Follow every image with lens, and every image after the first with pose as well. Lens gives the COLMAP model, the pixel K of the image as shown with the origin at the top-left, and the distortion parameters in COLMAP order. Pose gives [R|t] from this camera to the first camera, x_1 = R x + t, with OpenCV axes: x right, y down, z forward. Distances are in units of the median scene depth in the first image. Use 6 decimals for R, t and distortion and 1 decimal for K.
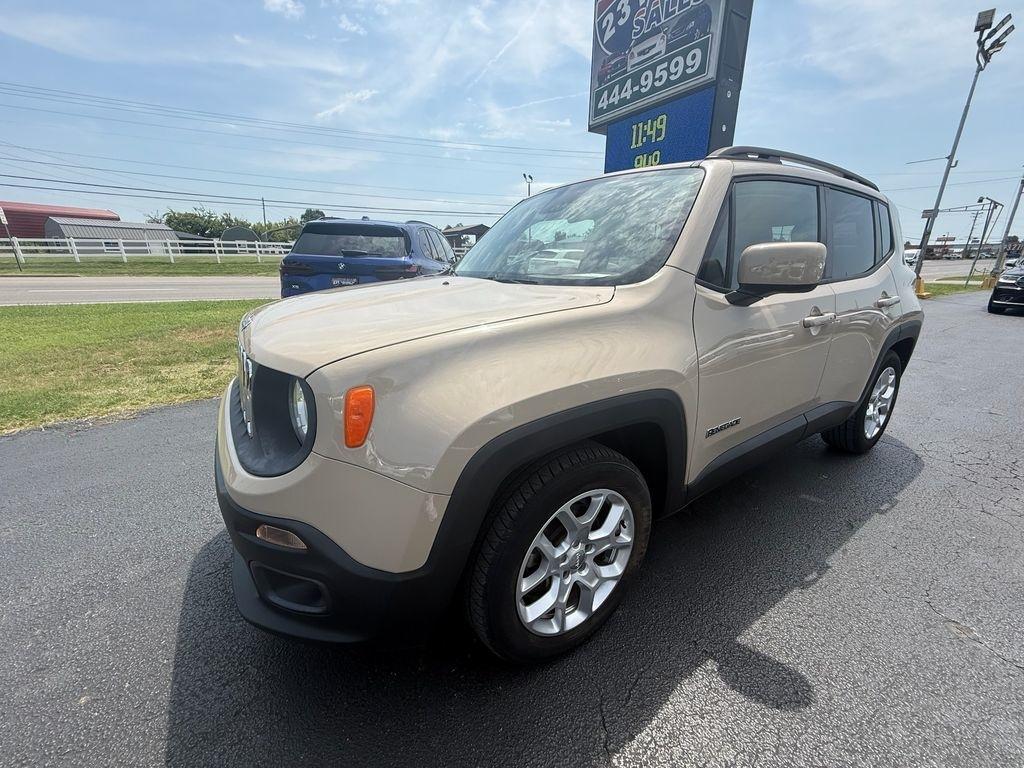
lens RADIAL K [[408.6, 0, 512.5], [0, 408.6, 386.4], [0, 0, 1]] dist [0.001891, -0.000276]
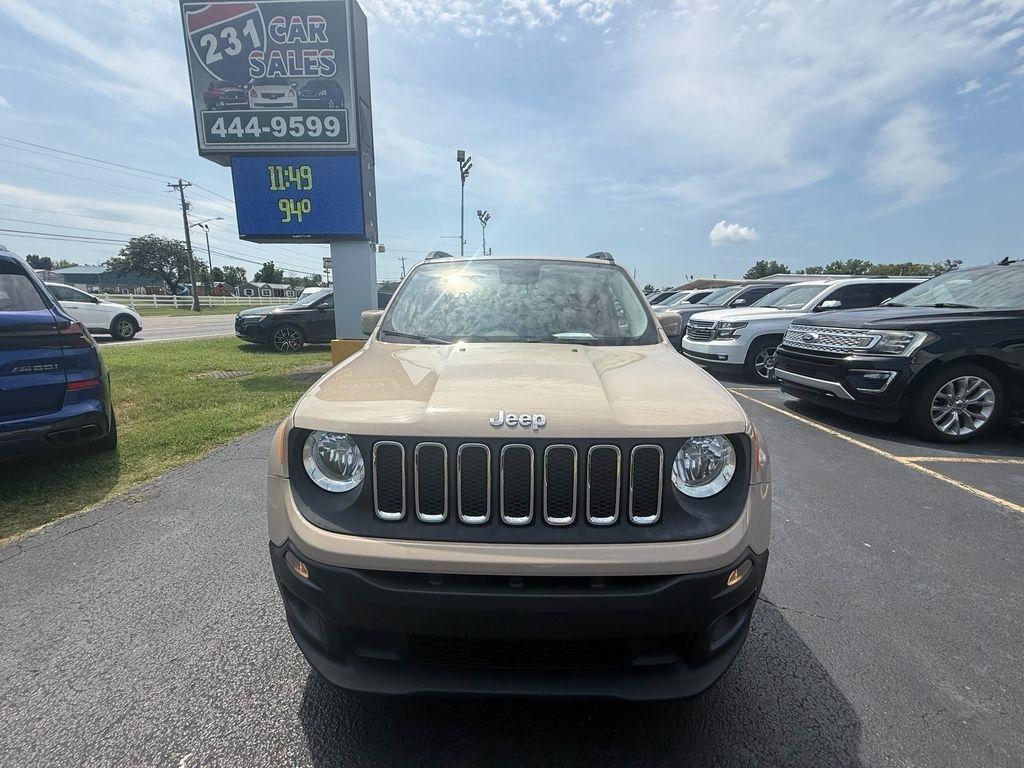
lens RADIAL K [[408.6, 0, 517.5], [0, 408.6, 384.6], [0, 0, 1]] dist [0.001891, -0.000276]
pose [[0.575944, -0.155115, 0.802638, -0.212410], [0.232255, 0.972422, 0.021269, -0.039331], [-0.783803, 0.174167, 0.596087, 0.082624]]
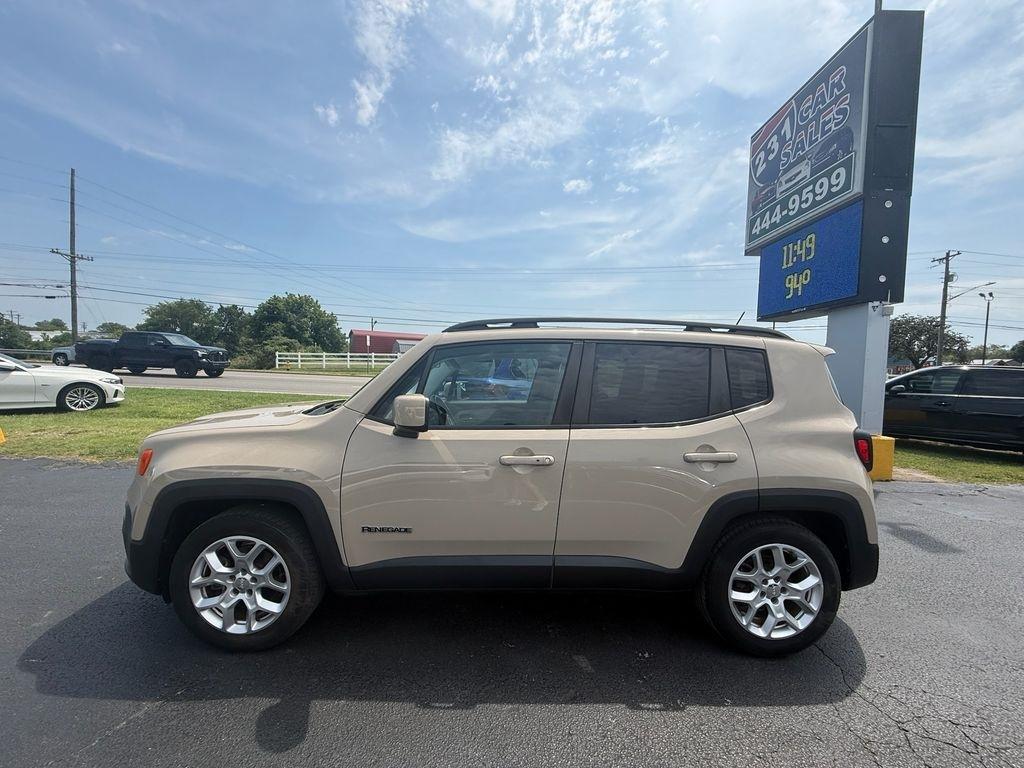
lens RADIAL K [[408.6, 0, 513.0], [0, 408.6, 387.3], [0, 0, 1]] dist [0.001891, -0.000276]
pose [[0.840866, 0.046906, -0.539207, 0.300367], [-0.183296, 0.962049, -0.202151, -0.027626], [0.509261, 0.268816, 0.817552, 0.007597]]
